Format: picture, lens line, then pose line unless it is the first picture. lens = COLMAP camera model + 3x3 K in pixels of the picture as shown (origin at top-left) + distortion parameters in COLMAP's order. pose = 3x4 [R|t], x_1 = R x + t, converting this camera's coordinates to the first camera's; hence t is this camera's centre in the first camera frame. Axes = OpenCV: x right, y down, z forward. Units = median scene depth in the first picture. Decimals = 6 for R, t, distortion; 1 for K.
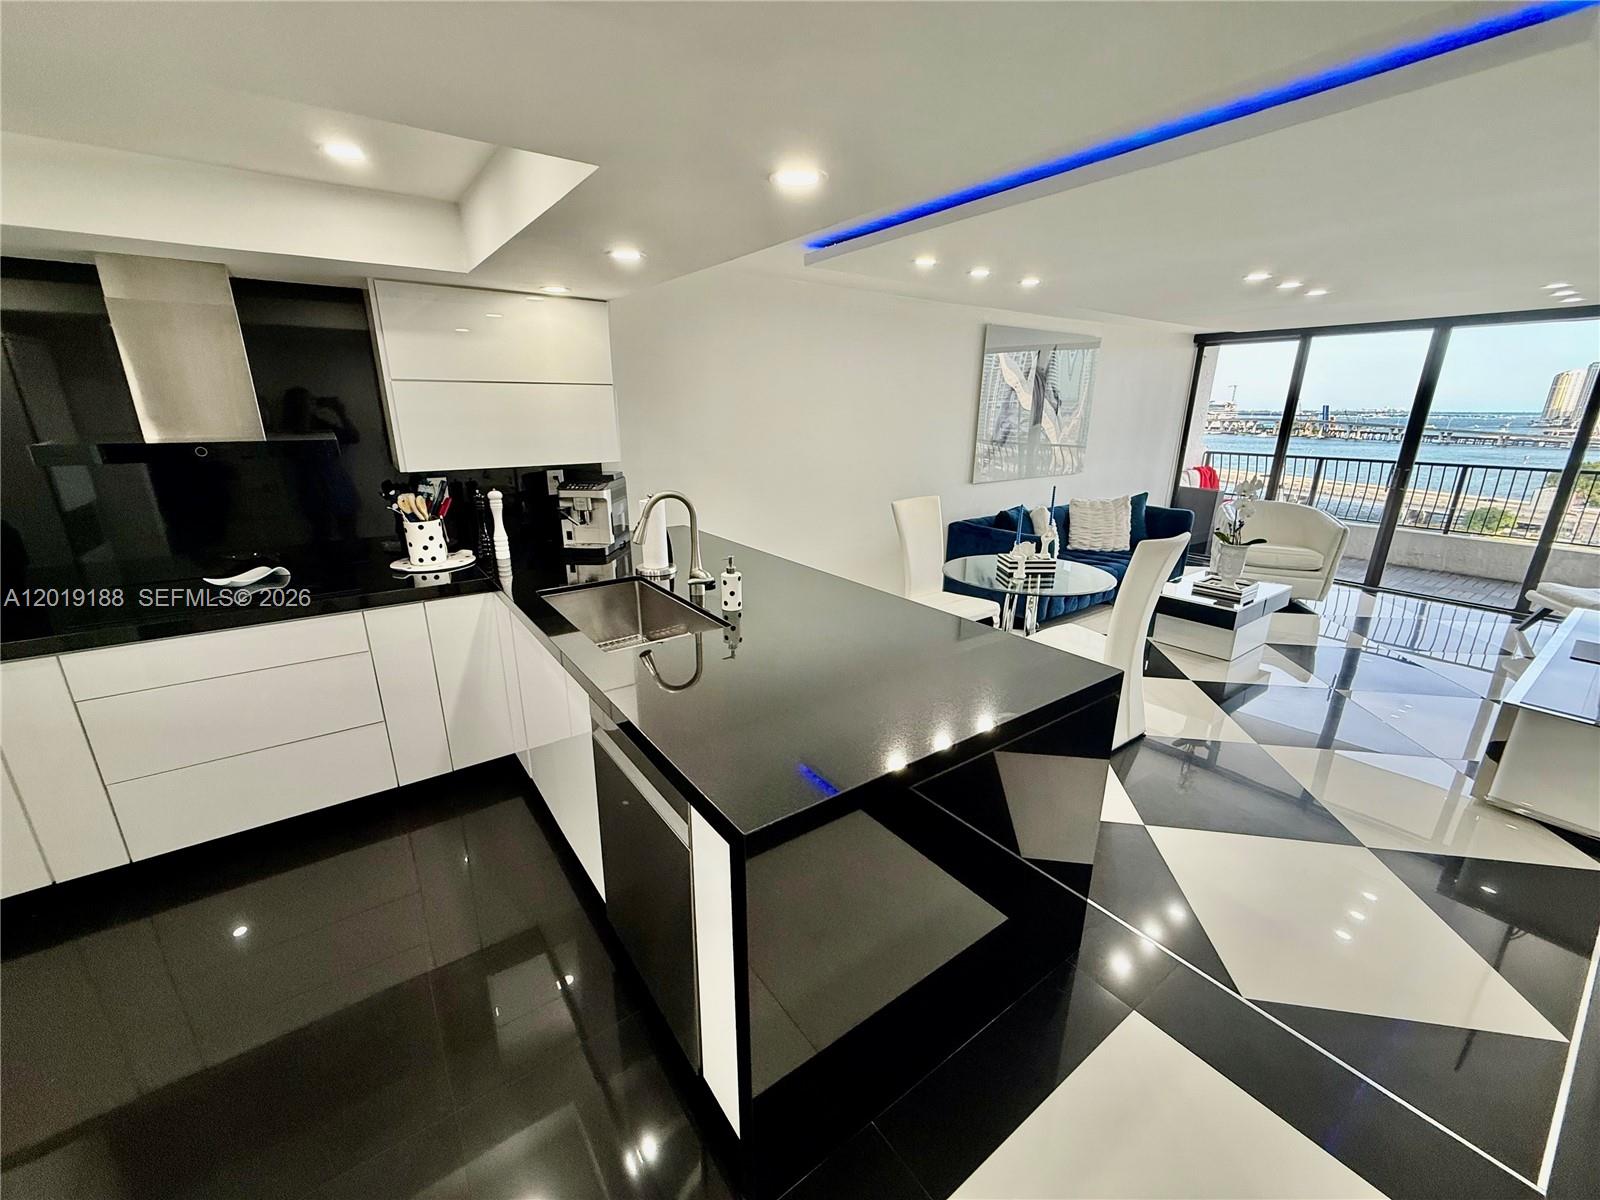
lens RADIAL K [[637.9, 0, 793.8], [0, 637.9, 603.8], [0, 0, 1]] dist [0.000429, 0.000091]
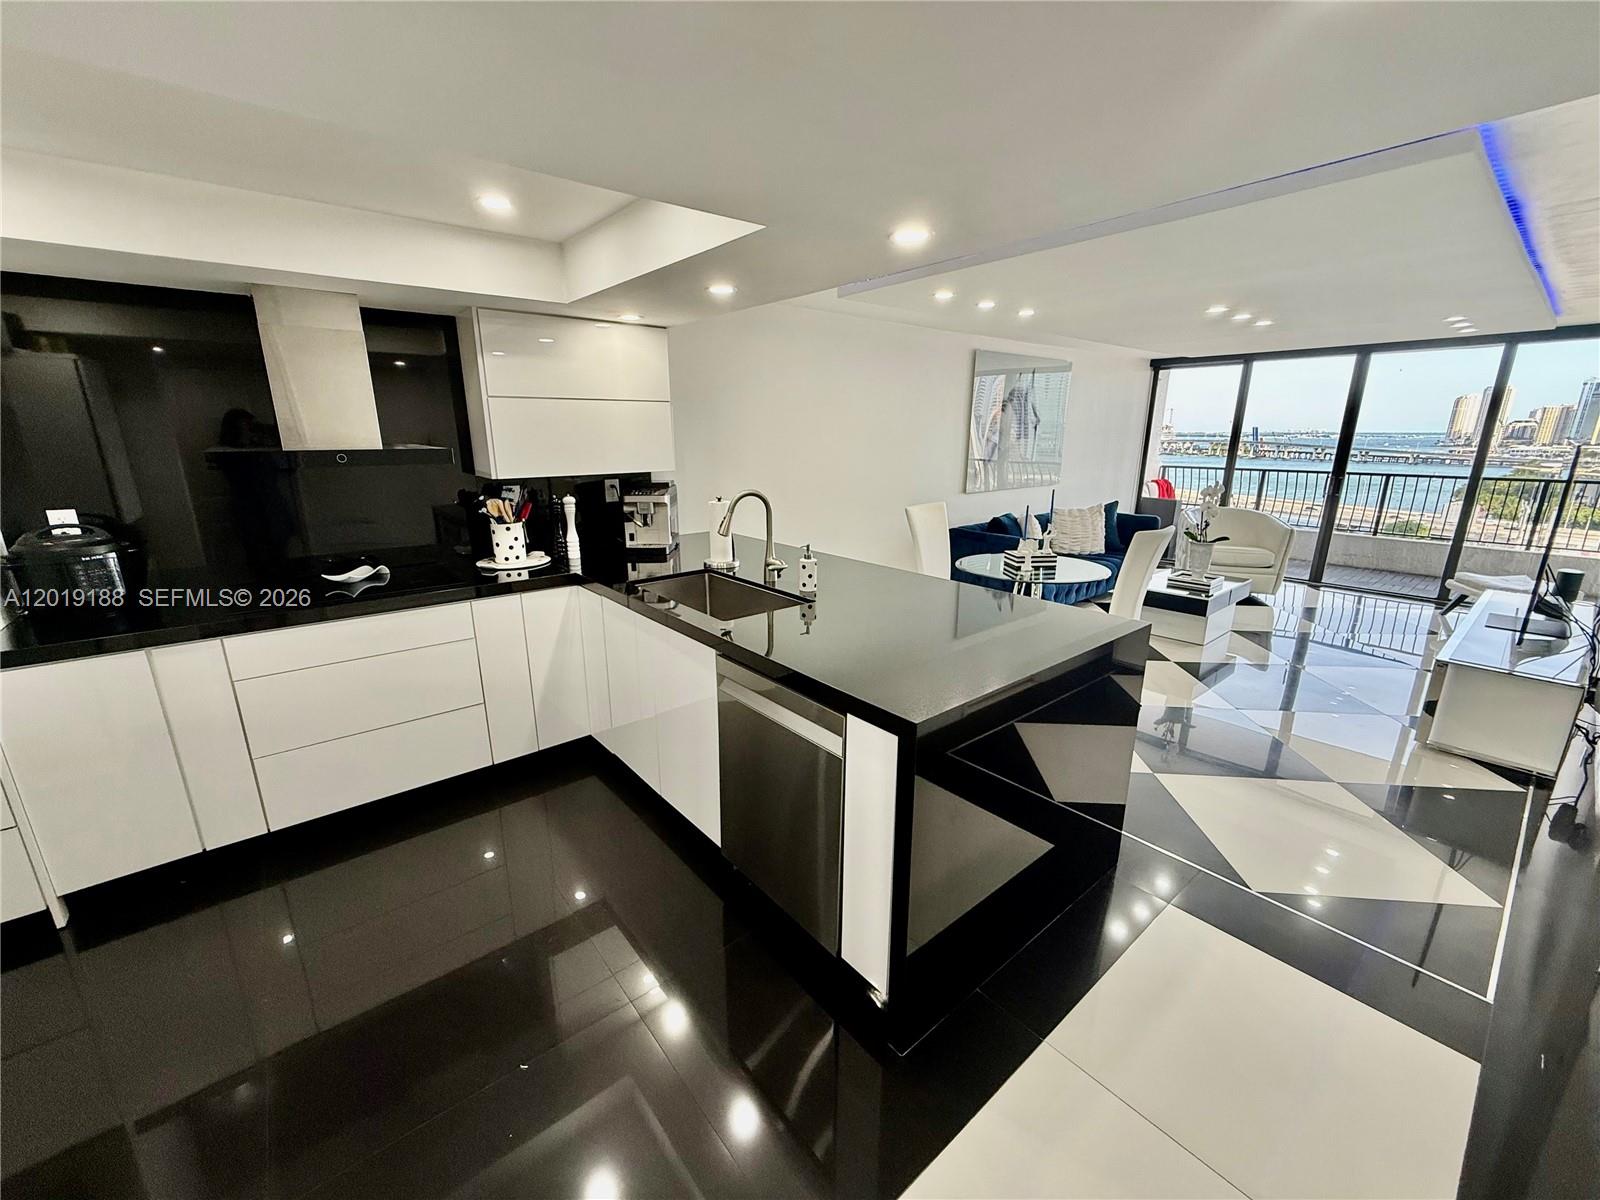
lens RADIAL K [[637.9, 0, 793.5], [0, 637.9, 603.3], [0, 0, 1]] dist [0.000429, 0.000091]
pose [[0.997973, -0.021478, 0.059908, -0.094855], [0.023601, 0.999110, -0.034953, 0.035206], [-0.059104, 0.036296, 0.997592, -0.075045]]
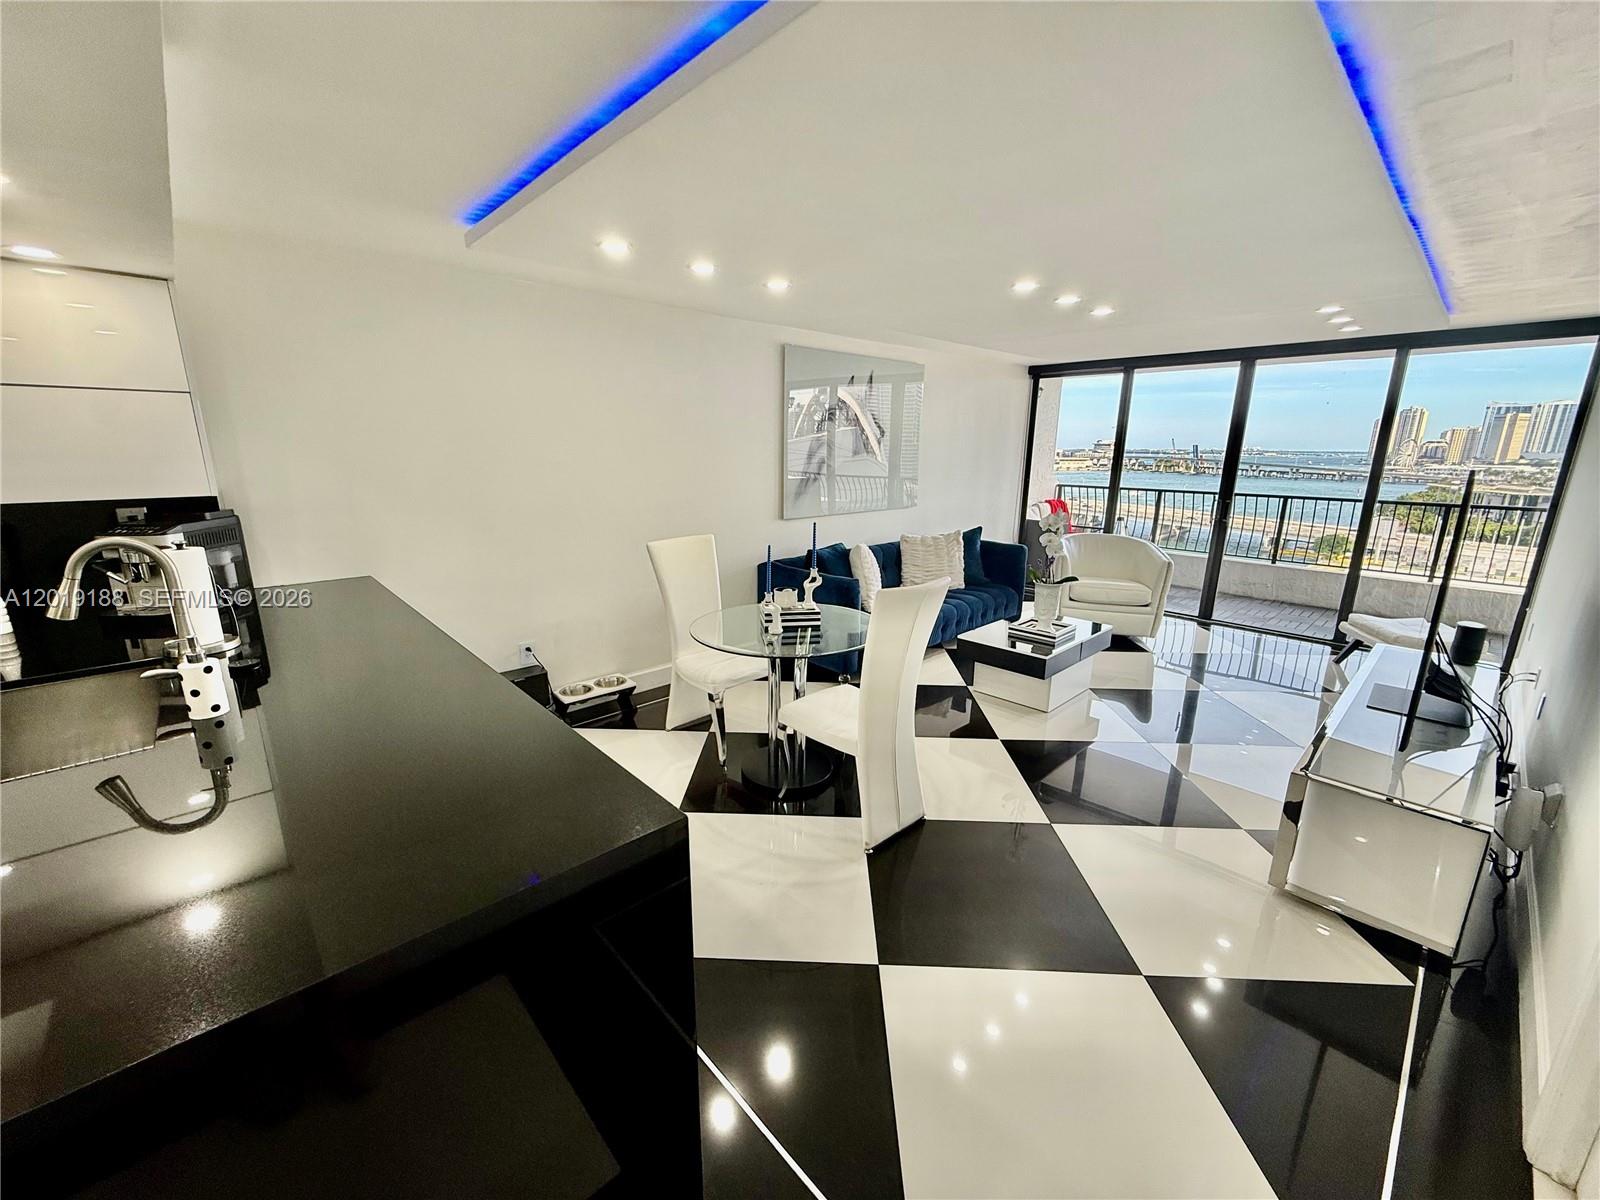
lens RADIAL K [[637.9, 0, 794.2], [0, 637.9, 603.4], [0, 0, 1]] dist [0.000429, 0.000091]
pose [[0.992310, -0.025655, 0.121090, 0.208165], [0.032252, 0.998082, -0.052836, -0.025908], [-0.119503, 0.056335, 0.991234, 0.132559]]
